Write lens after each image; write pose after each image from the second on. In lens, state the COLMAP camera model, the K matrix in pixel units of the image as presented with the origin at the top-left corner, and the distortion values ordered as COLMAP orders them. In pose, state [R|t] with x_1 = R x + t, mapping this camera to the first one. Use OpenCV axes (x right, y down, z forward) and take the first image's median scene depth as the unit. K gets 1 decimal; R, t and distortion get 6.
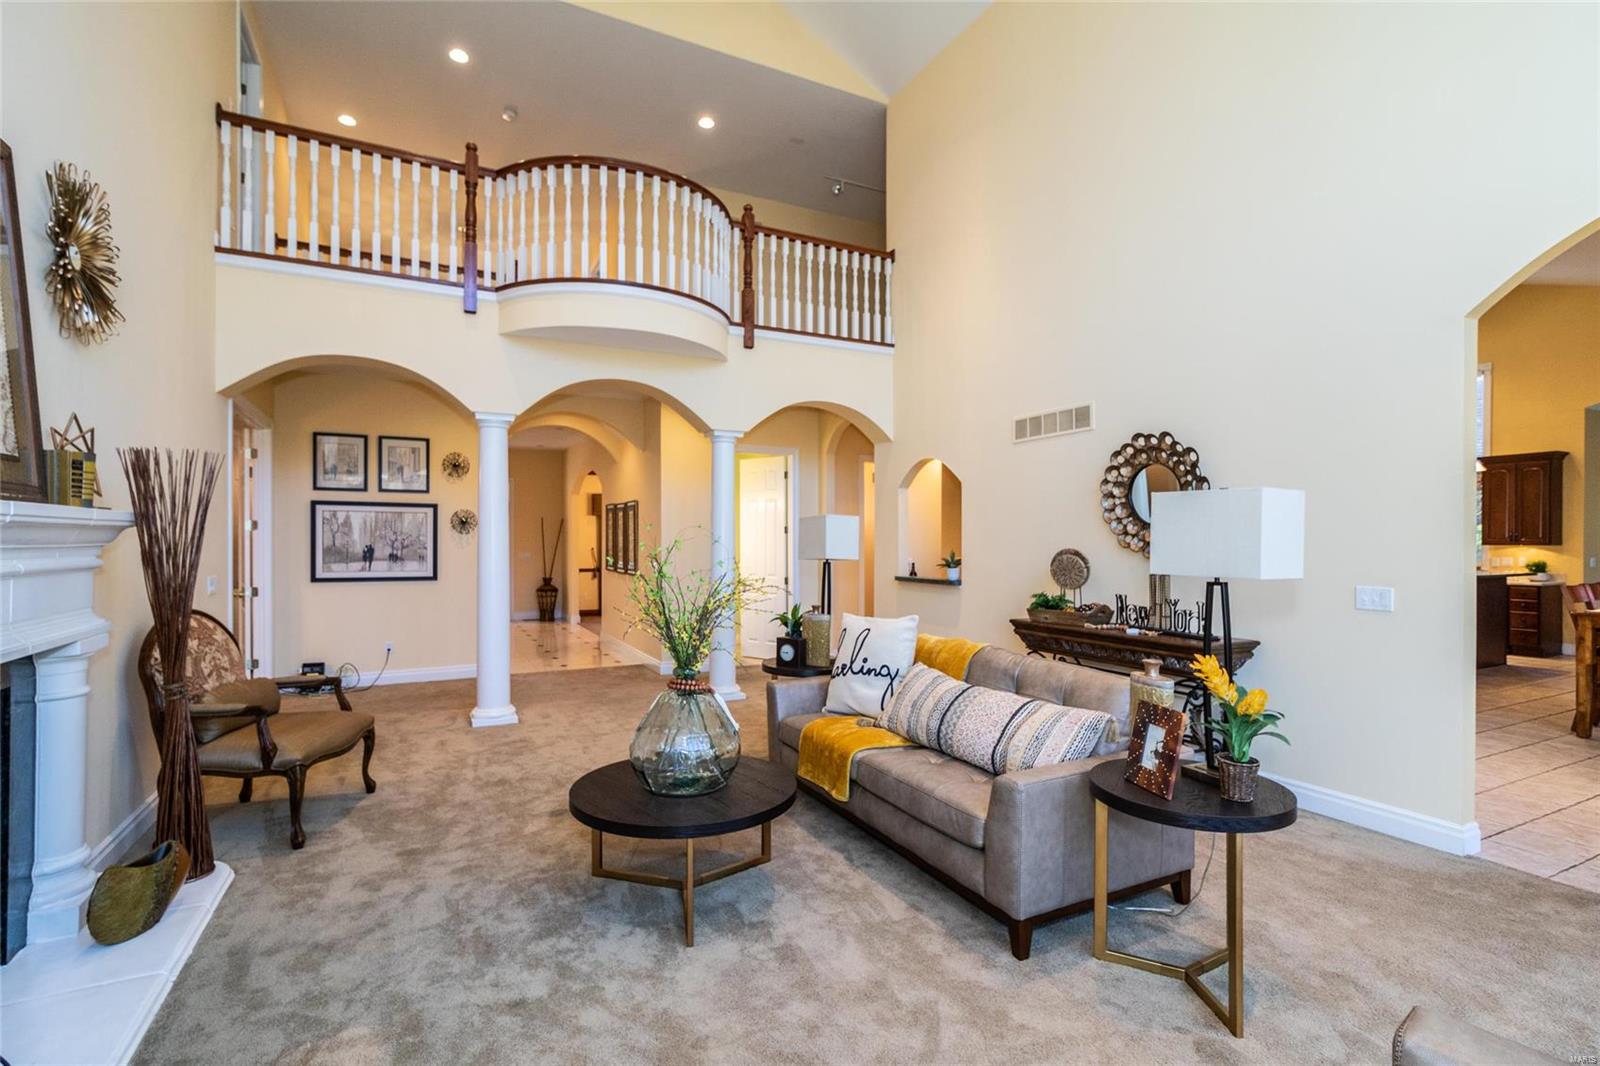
lens RADIAL K [[770.7, 0, 824.3], [0, 770.7, 541.5], [0, 0, 1]] dist [-0.003040, -0.000374]
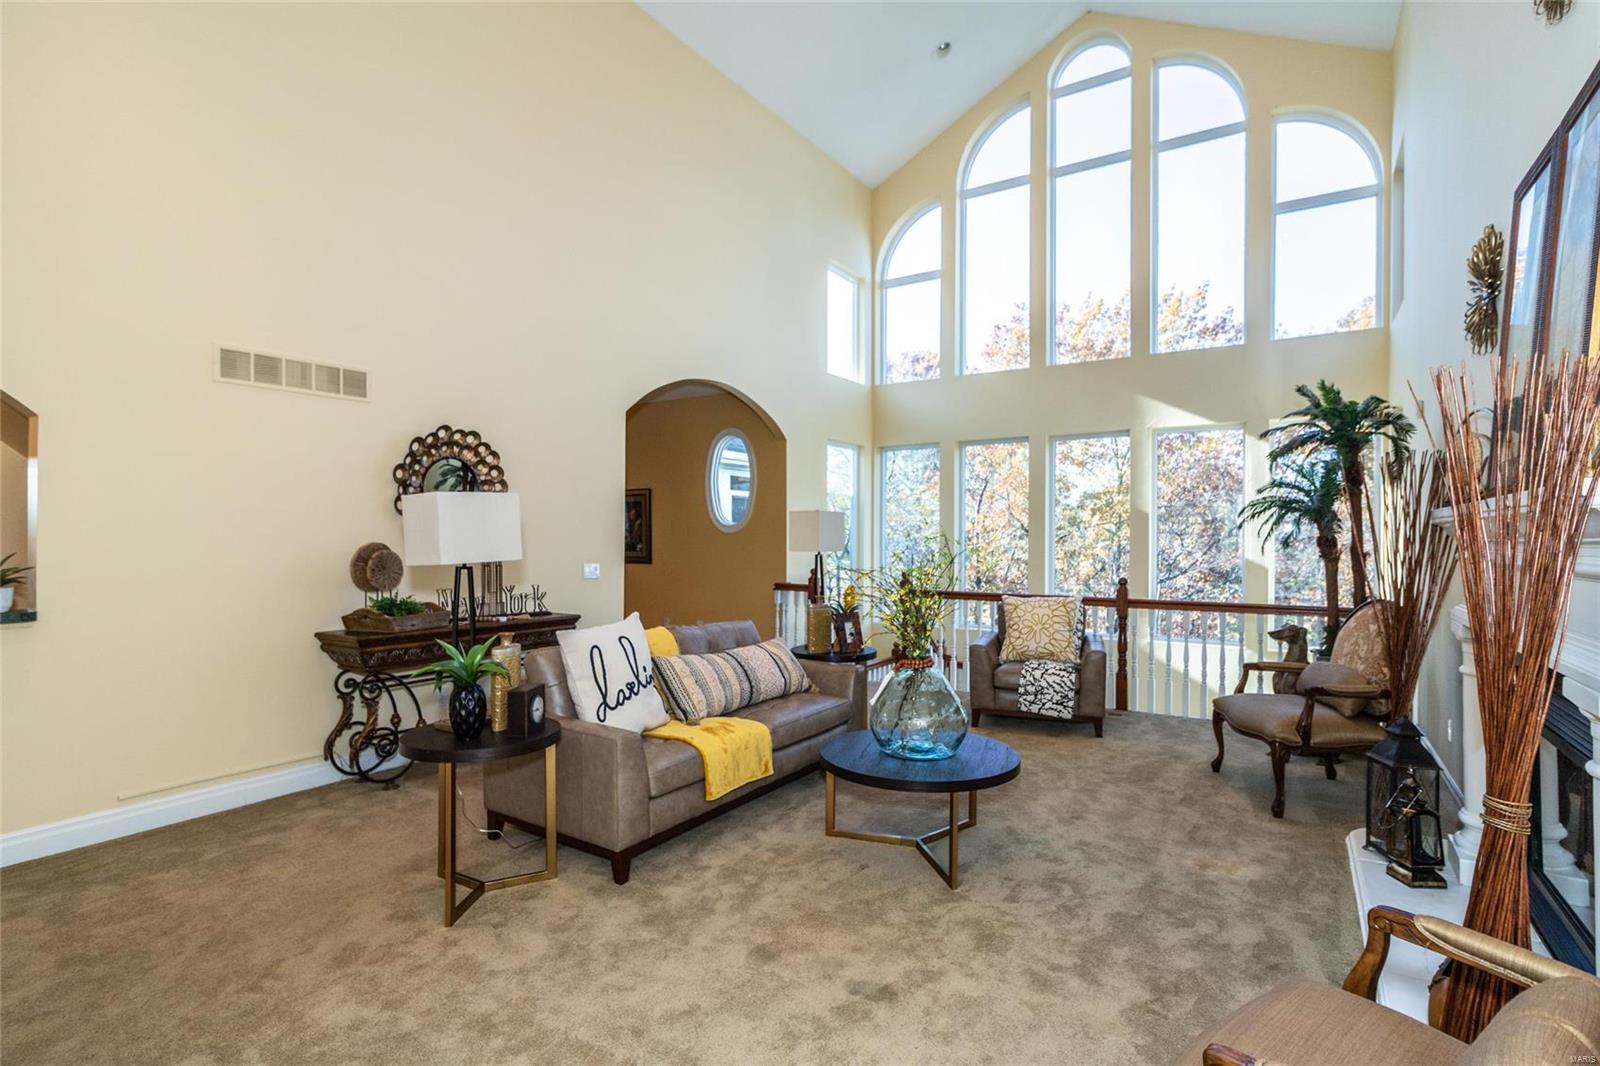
lens RADIAL K [[770.7, 0, 824.3], [0, 770.7, 541.5], [0, 0, 1]] dist [-0.003040, -0.000374]
pose [[-0.513024, -0.002424, 0.858371, -0.722208], [-0.004934, 0.999988, -0.000124, 0.010409], [-0.858360, -0.004299, -0.513030, 1.092197]]
